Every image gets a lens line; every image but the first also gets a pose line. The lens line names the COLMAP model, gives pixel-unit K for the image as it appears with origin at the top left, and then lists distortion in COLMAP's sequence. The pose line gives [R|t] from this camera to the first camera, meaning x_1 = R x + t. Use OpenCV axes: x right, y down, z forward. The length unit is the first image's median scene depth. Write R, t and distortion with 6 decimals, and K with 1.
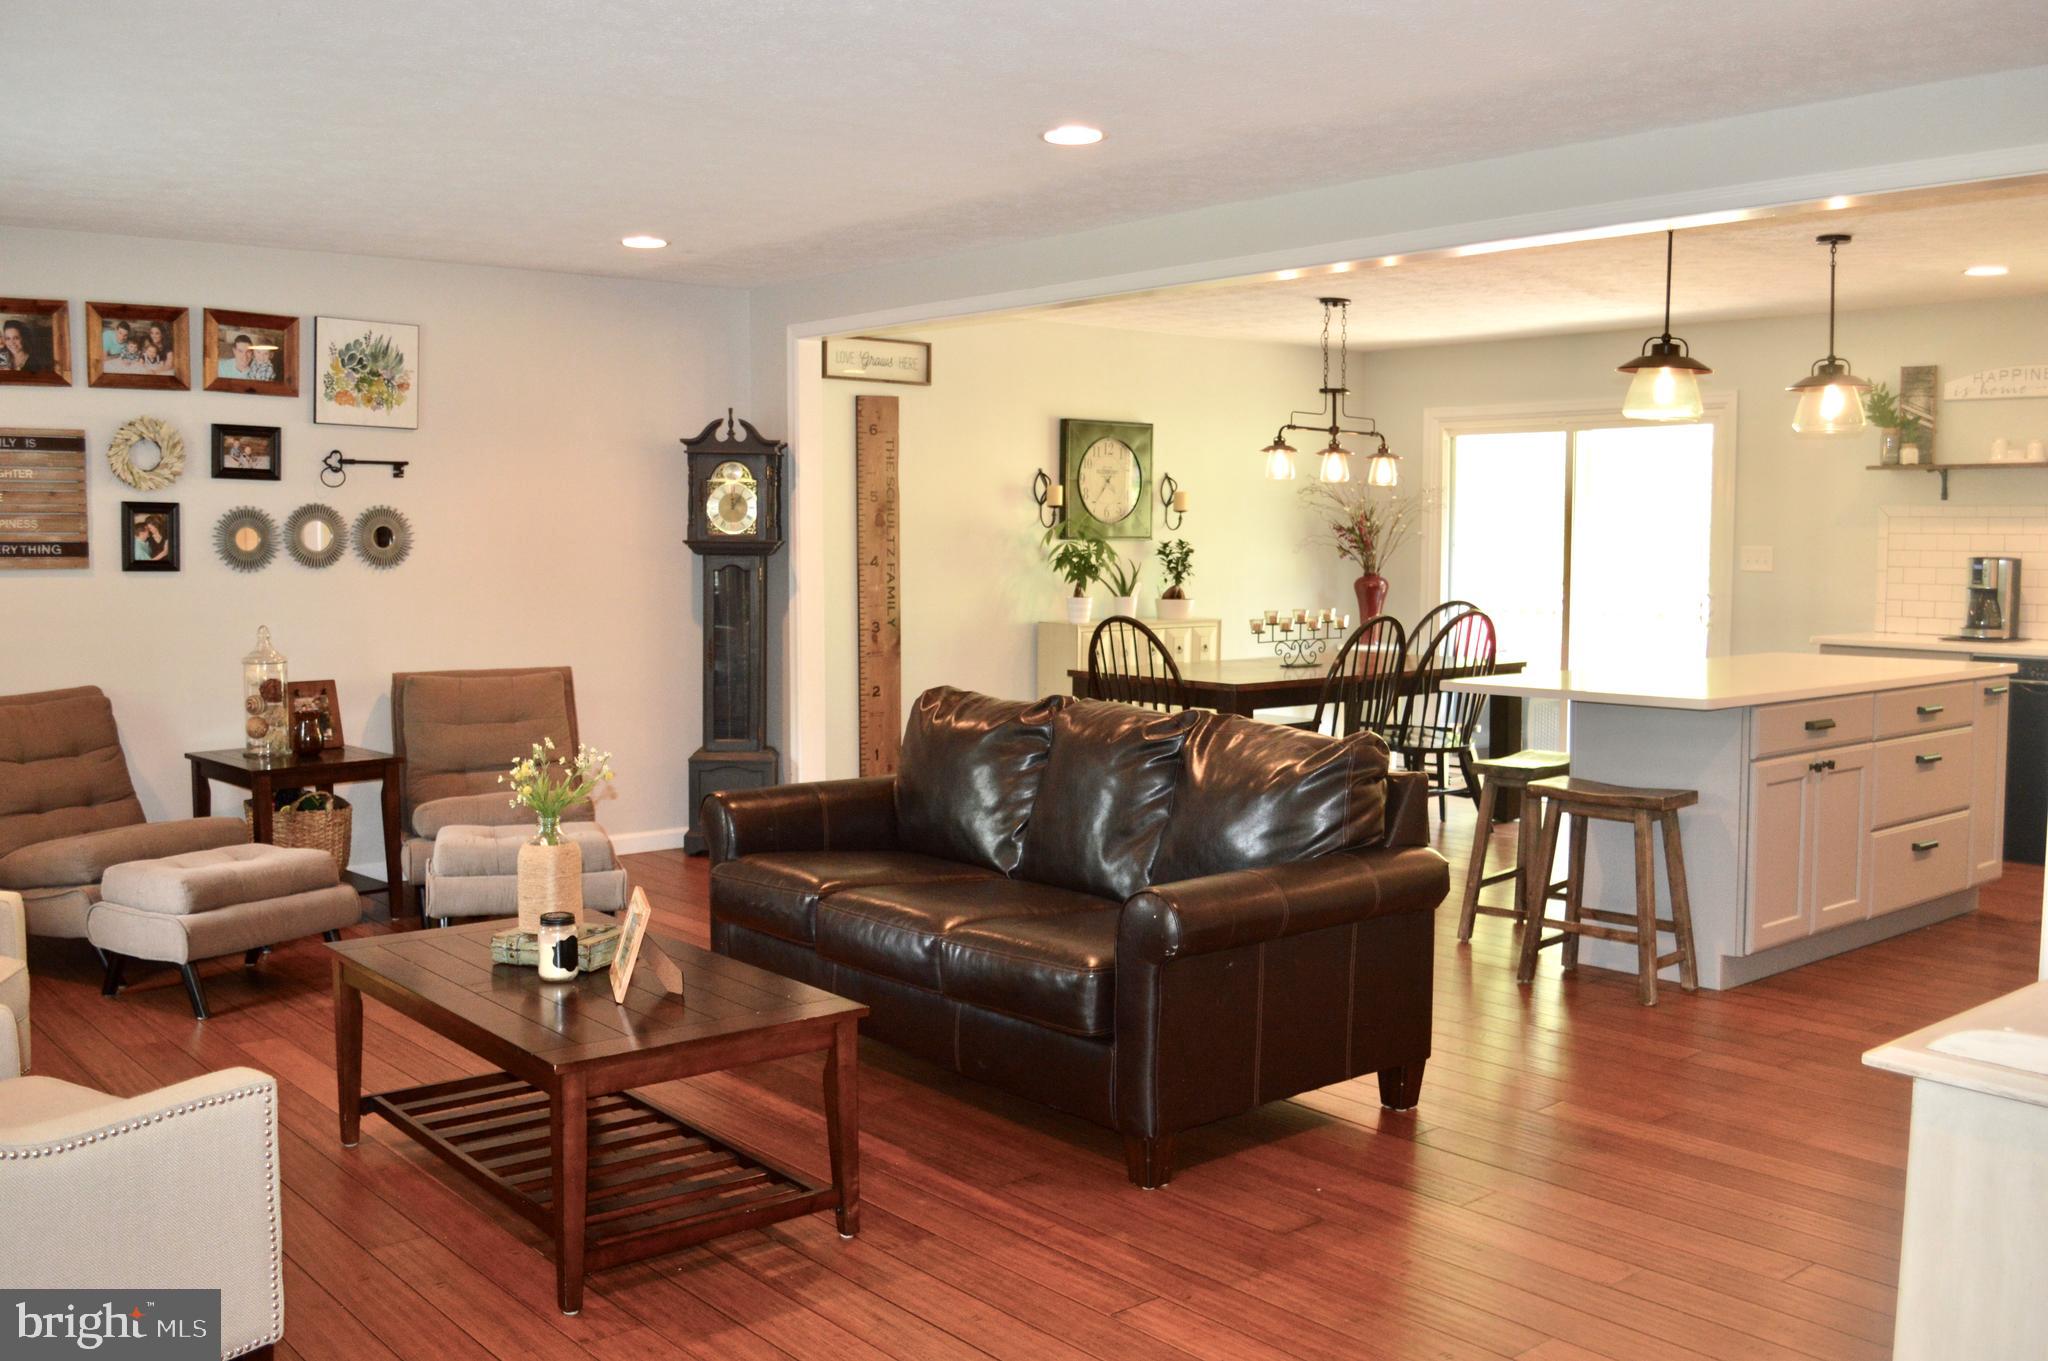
lens RADIAL K [[1855.4, 0, 1021.0], [0, 1855.4, 677.5], [0, 0, 1]] dist [0.005035, -0.000259]
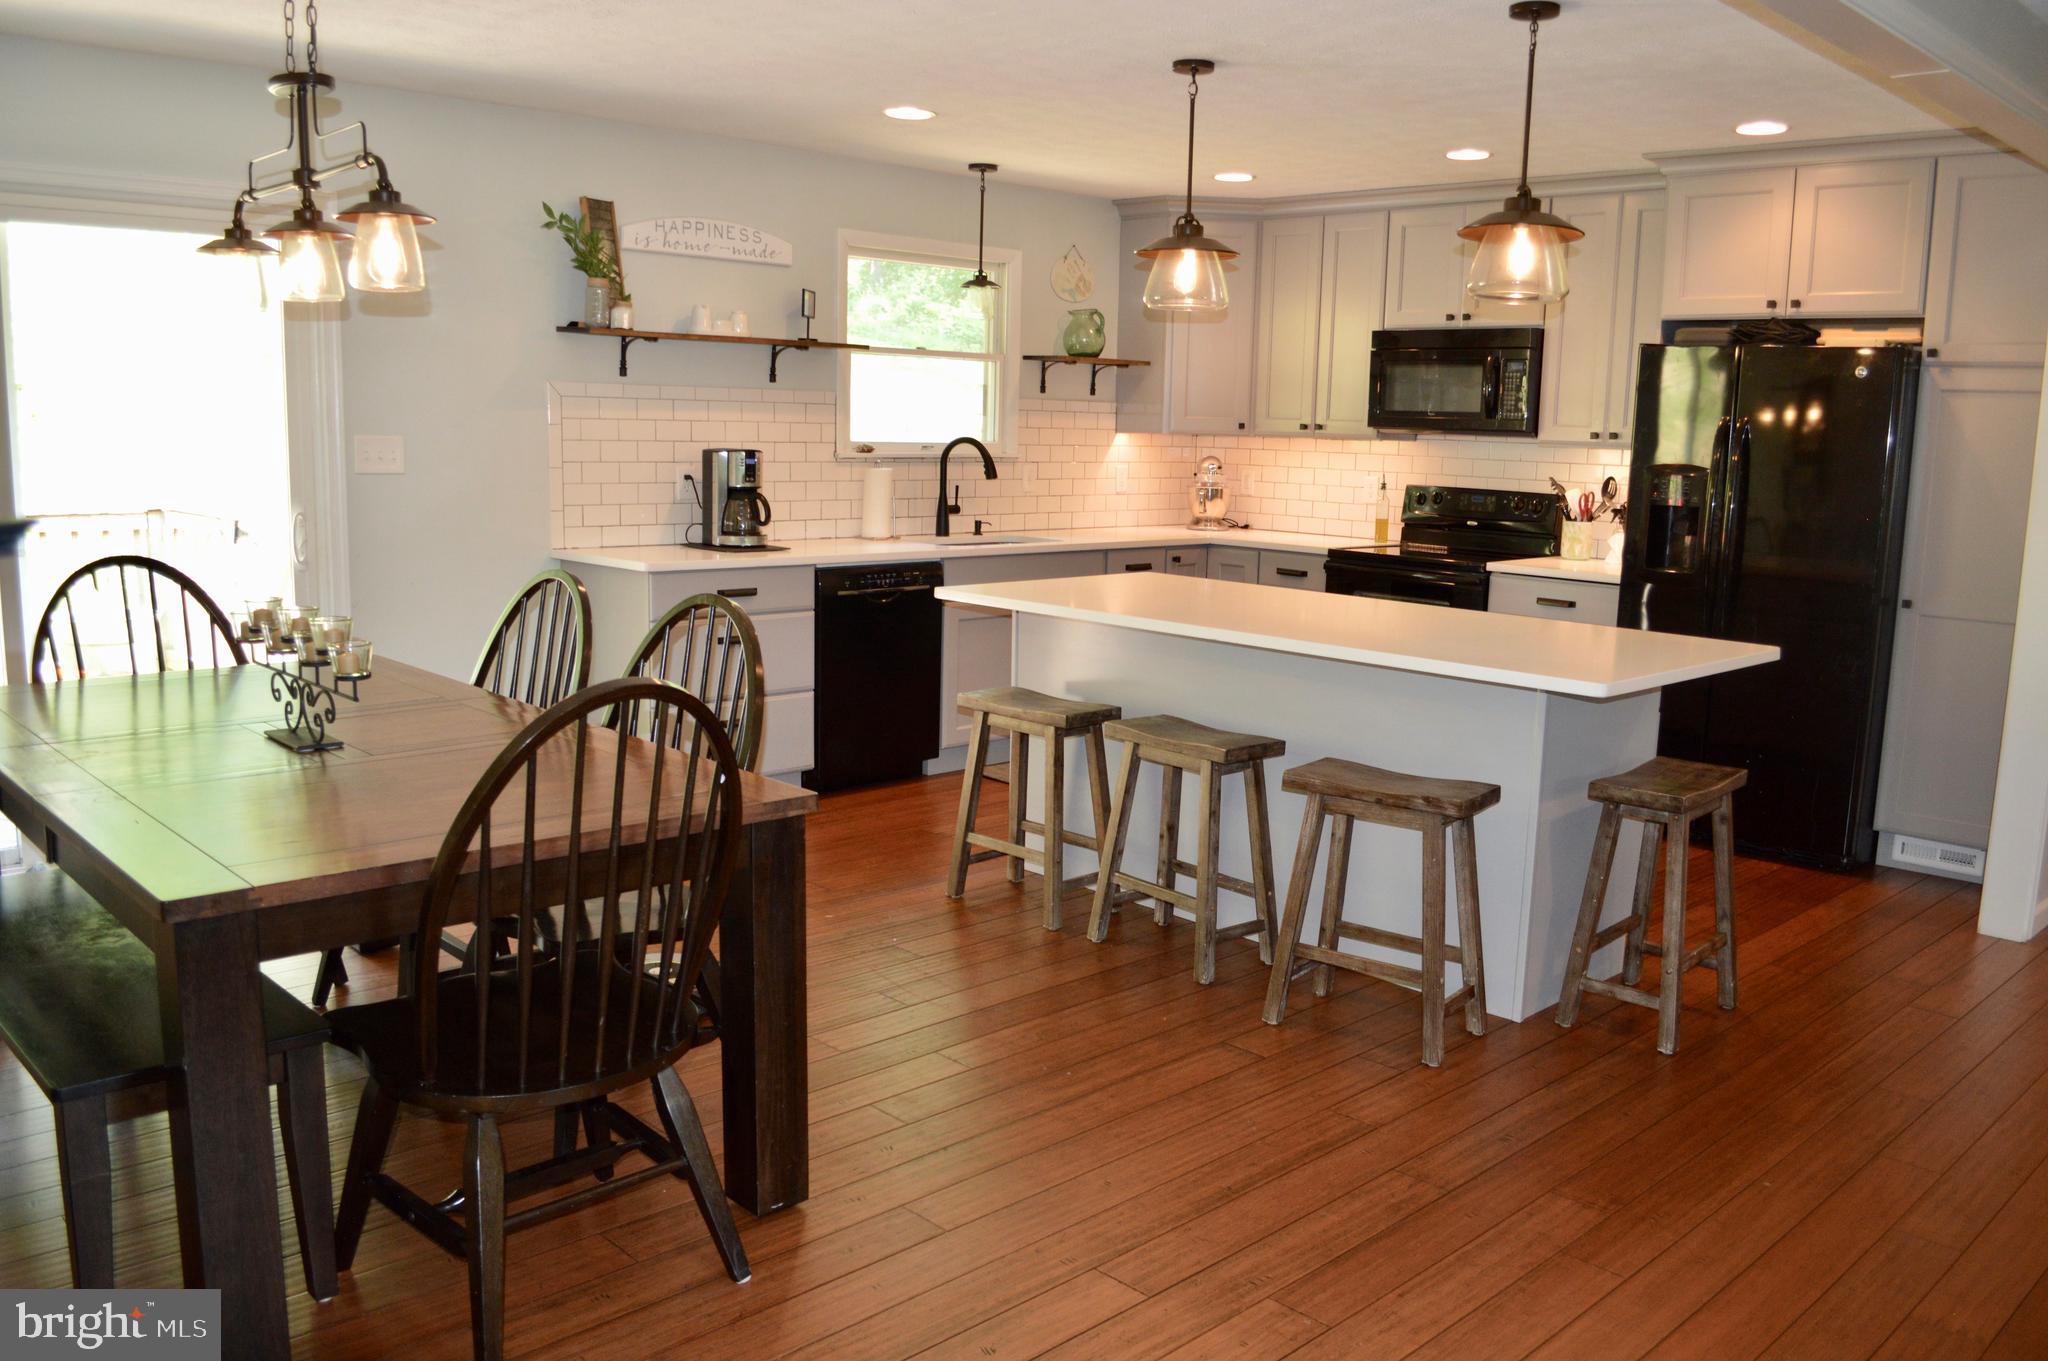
lens RADIAL K [[1574.9, 0, 1020.8], [0, 1574.9, 683.3], [0, 0, 1]] dist [-0.075376, 0.001229]
pose [[-0.044431, -0.173080, 0.983905, -0.193837], [0.049656, 0.983278, 0.175212, -0.076993], [-0.997778, 0.056642, -0.035094, 0.884024]]
